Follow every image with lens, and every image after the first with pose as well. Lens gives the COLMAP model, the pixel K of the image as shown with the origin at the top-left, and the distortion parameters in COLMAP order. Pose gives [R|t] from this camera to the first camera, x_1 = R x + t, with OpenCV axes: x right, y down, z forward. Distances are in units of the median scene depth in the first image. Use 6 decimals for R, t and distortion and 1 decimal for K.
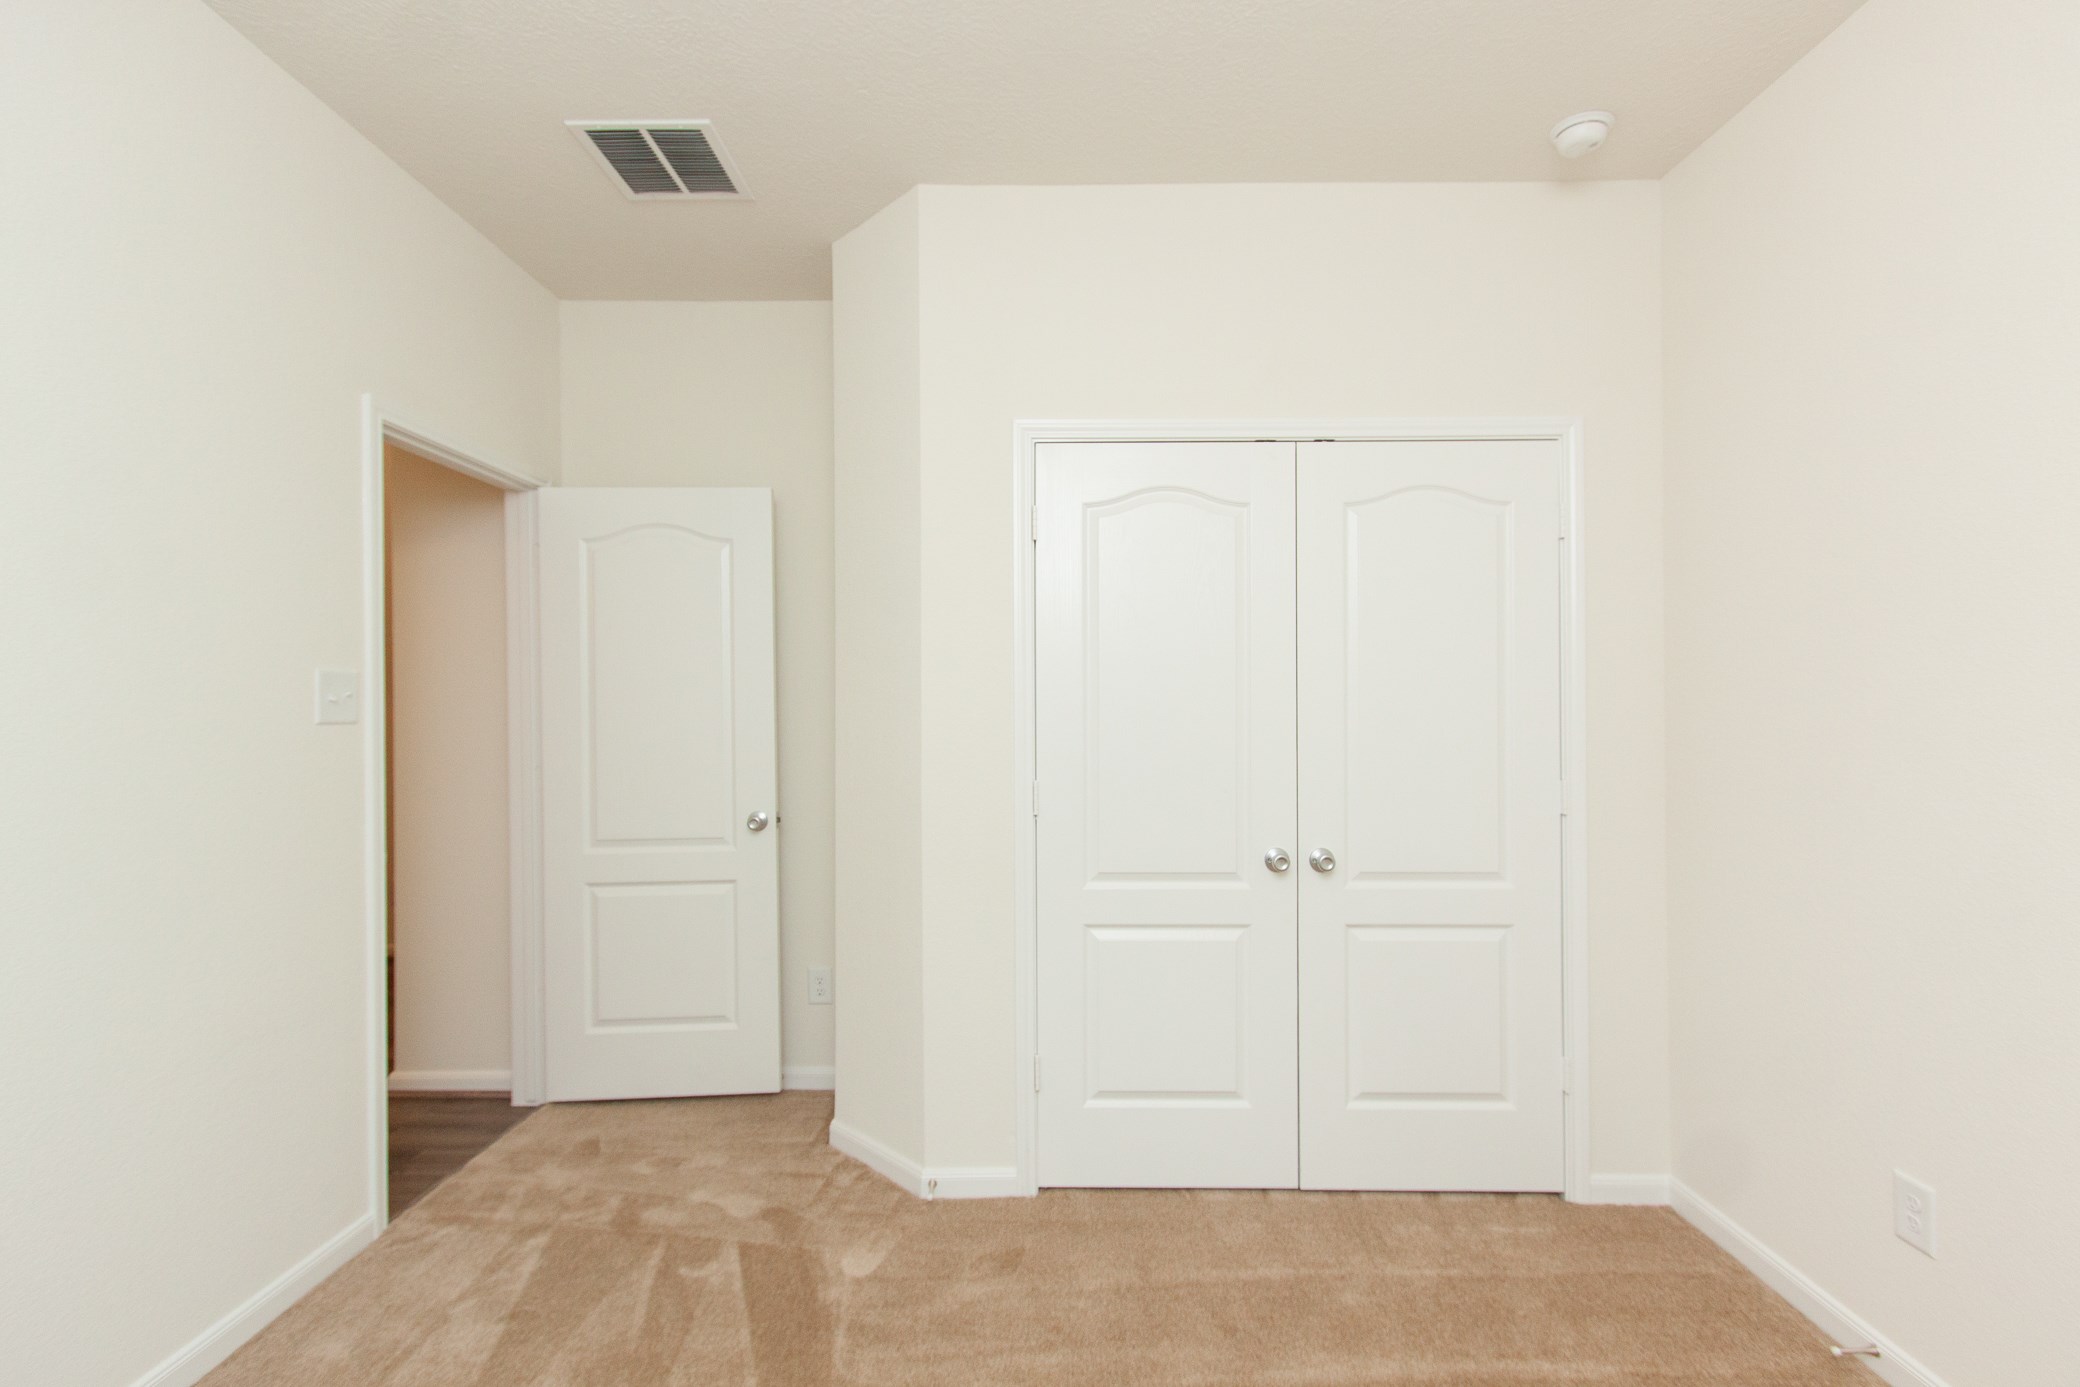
lens RADIAL K [[965.2, 0, 1042.8], [0, 965.2, 681.5], [0, 0, 1]] dist [0.007149, 0.000002]
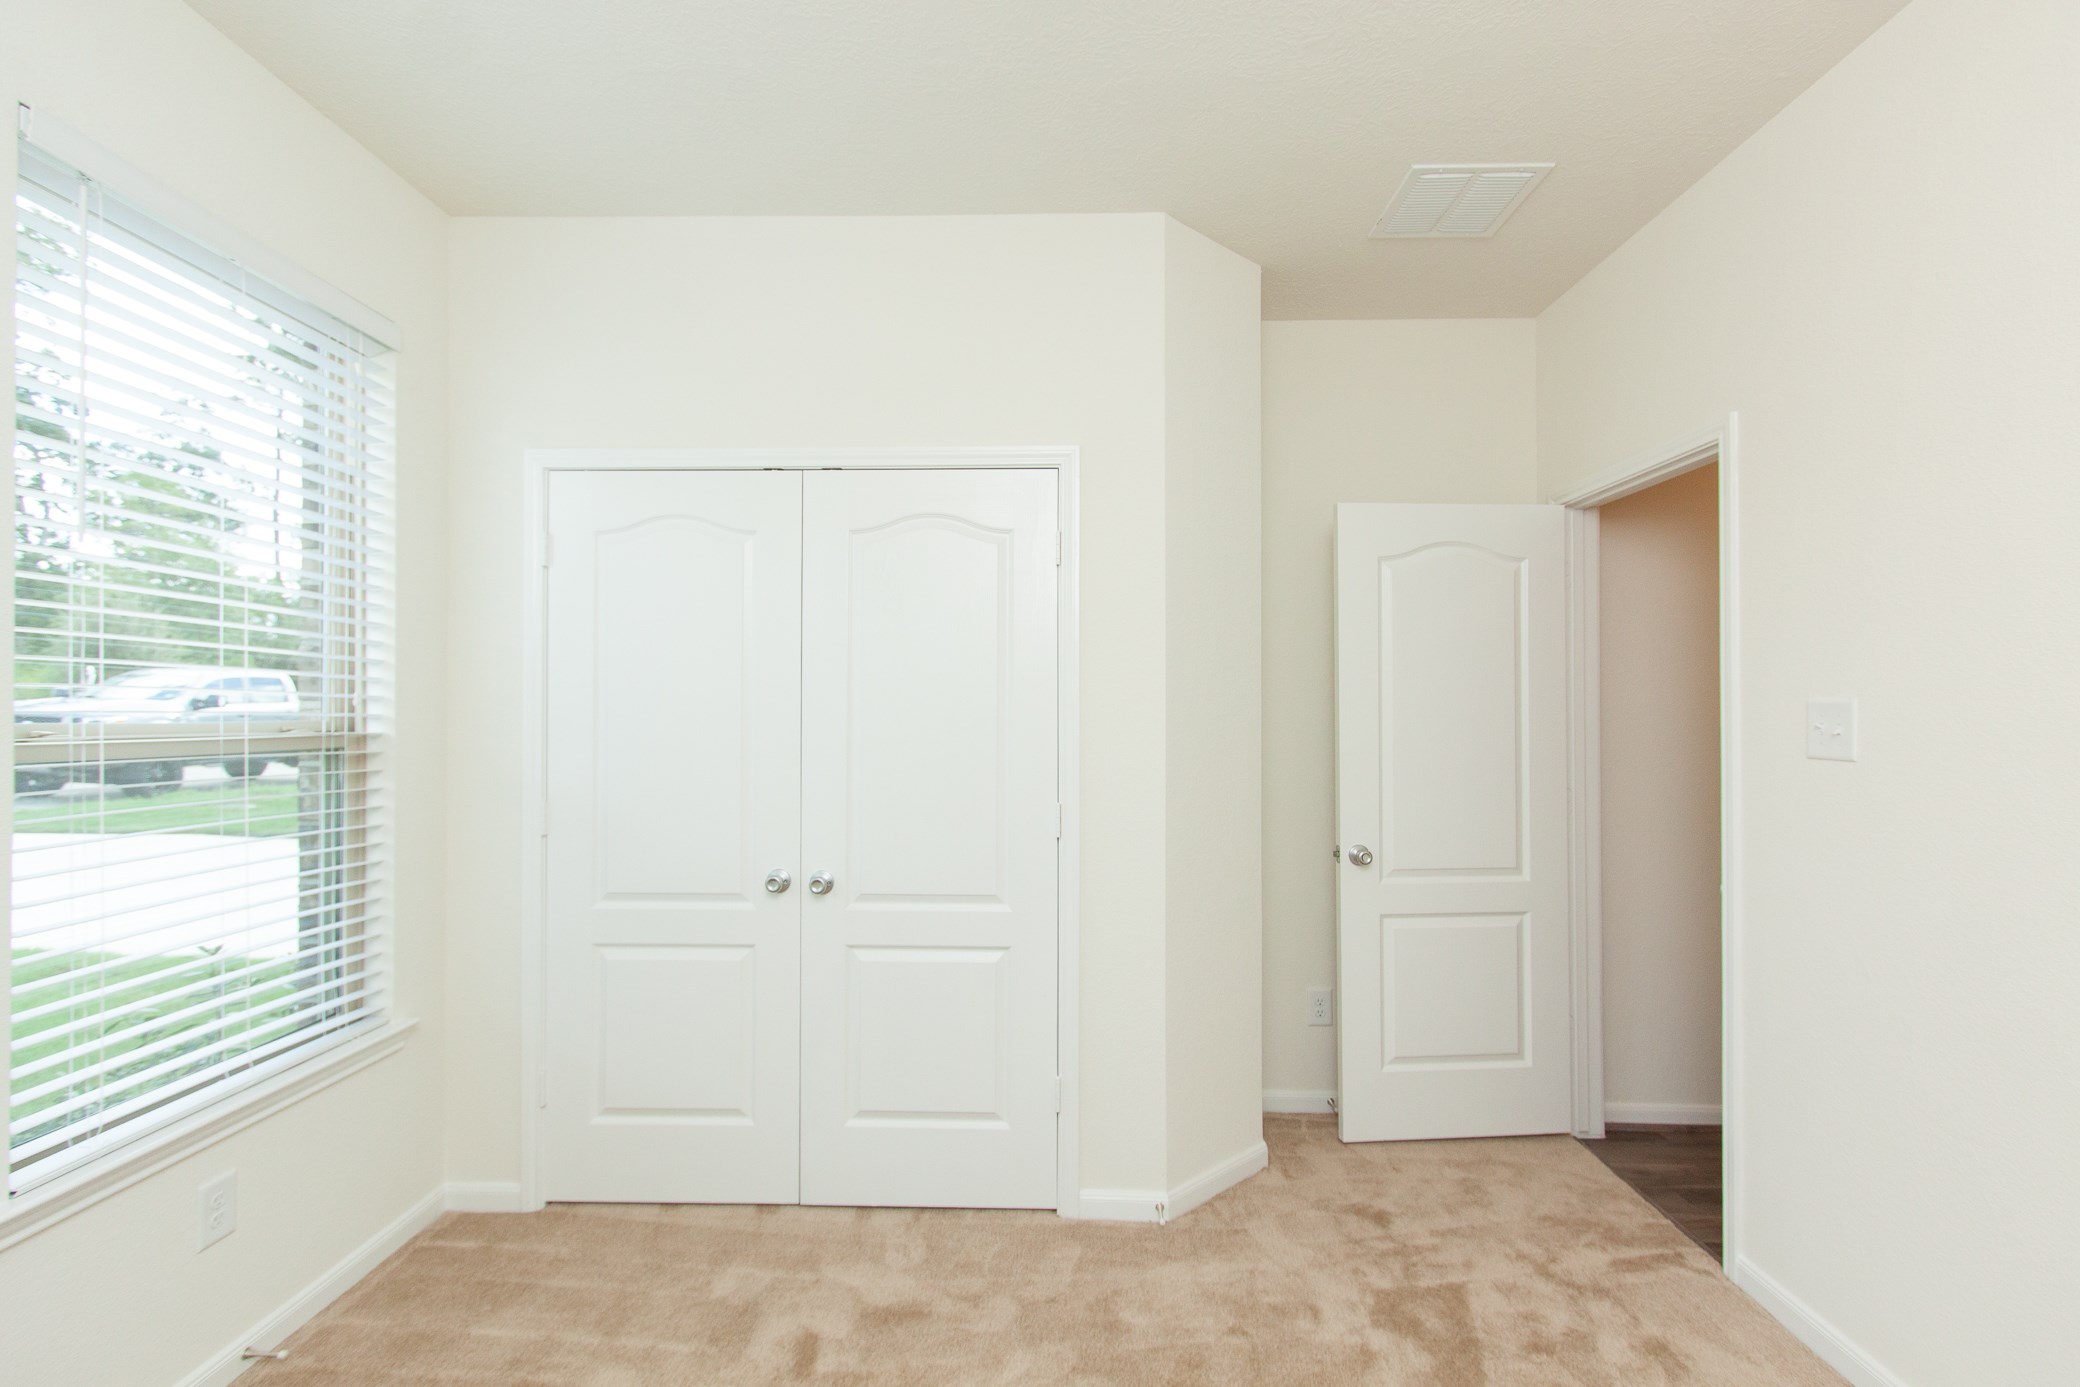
lens RADIAL K [[957.5, 0, 1038.0], [0, 957.5, 703.9], [0, 0, 1]] dist [0.003781, -0.000099]
pose [[0.999954, 0.002899, -0.009096, 0.519598], [-0.002921, 0.999993, -0.002336, -0.000320], [0.009089, 0.002362, 0.999956, -0.006061]]
